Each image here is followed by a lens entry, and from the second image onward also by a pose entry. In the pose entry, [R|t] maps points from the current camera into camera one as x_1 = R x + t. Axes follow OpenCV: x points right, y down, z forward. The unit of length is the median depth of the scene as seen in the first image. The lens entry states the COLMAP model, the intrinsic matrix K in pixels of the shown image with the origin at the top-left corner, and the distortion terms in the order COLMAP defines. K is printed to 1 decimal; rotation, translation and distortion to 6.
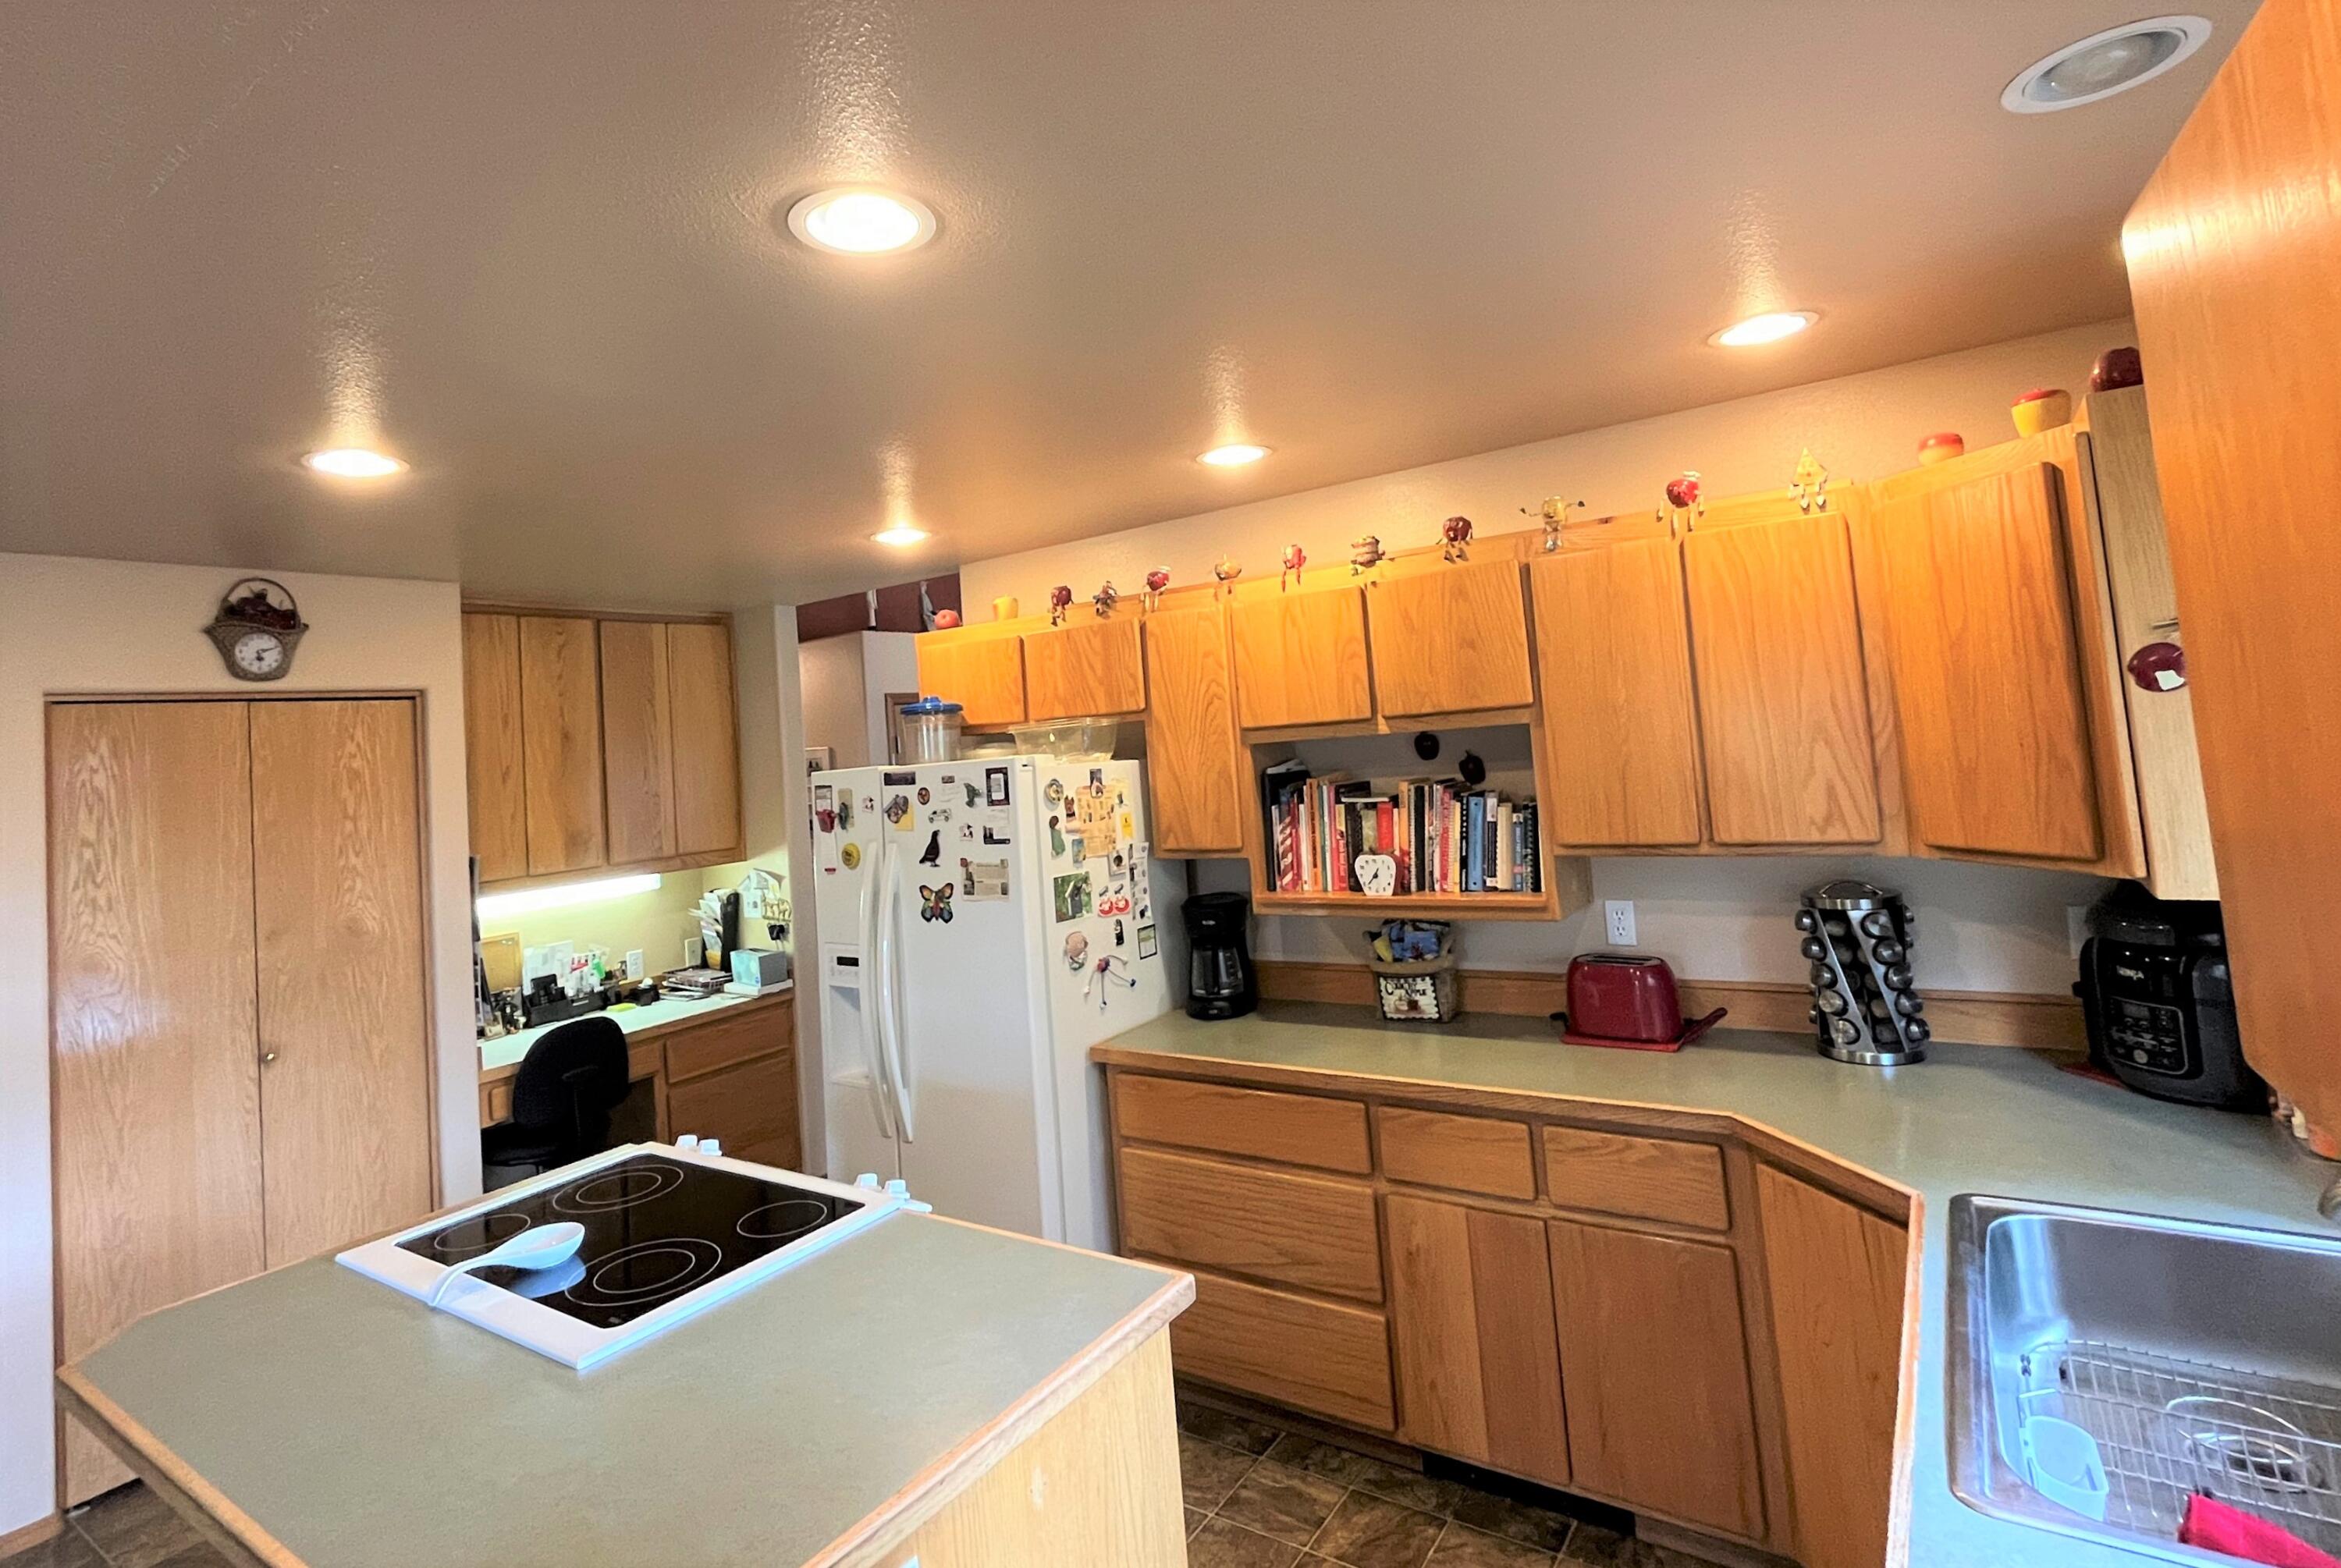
lens RADIAL K [[1168.1, 0, 1170.3], [0, 1168.1, 658.7], [0, 0, 1]] dist [0.003236, 0.000201]
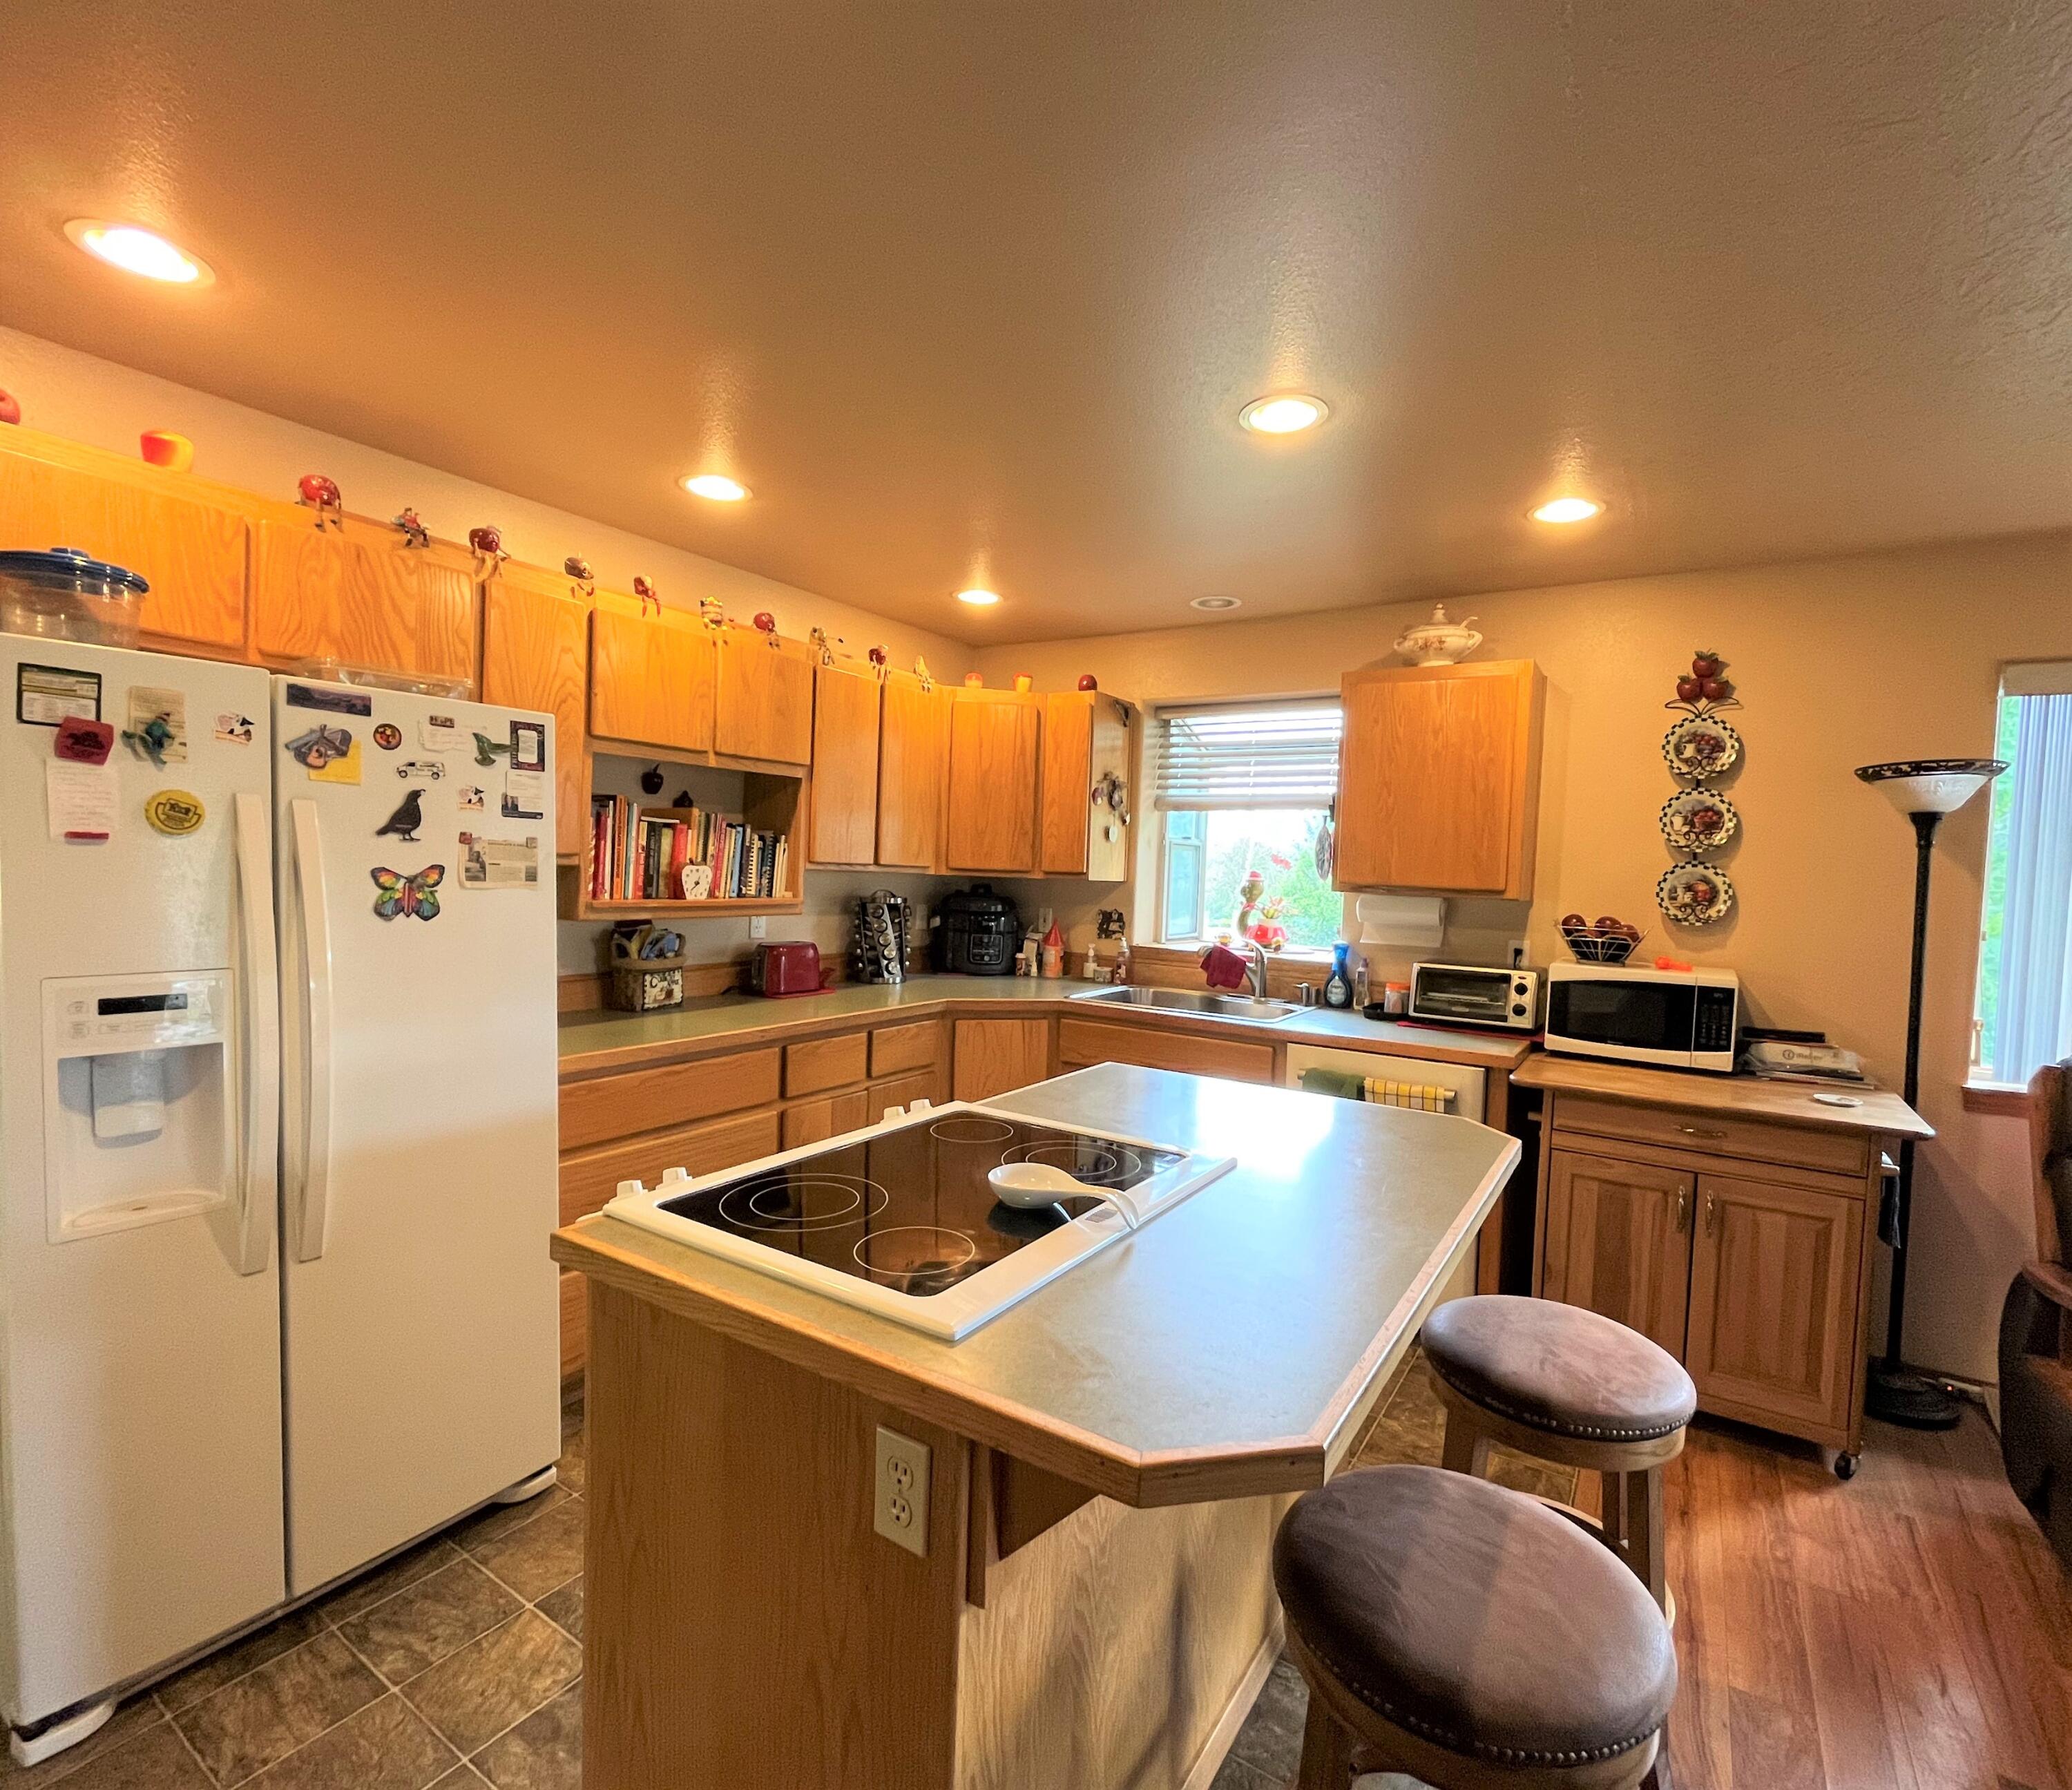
lens RADIAL K [[982.4, 0, 1036.0], [0, 982.4, 895.0], [0, 0, 1]] dist [-0.000922, -0.000103]
pose [[-0.022811, 0.043720, 0.998783, -0.802614], [-0.105439, 0.993366, -0.045891, 0.200204], [-0.994164, -0.106358, -0.018050, 0.647147]]
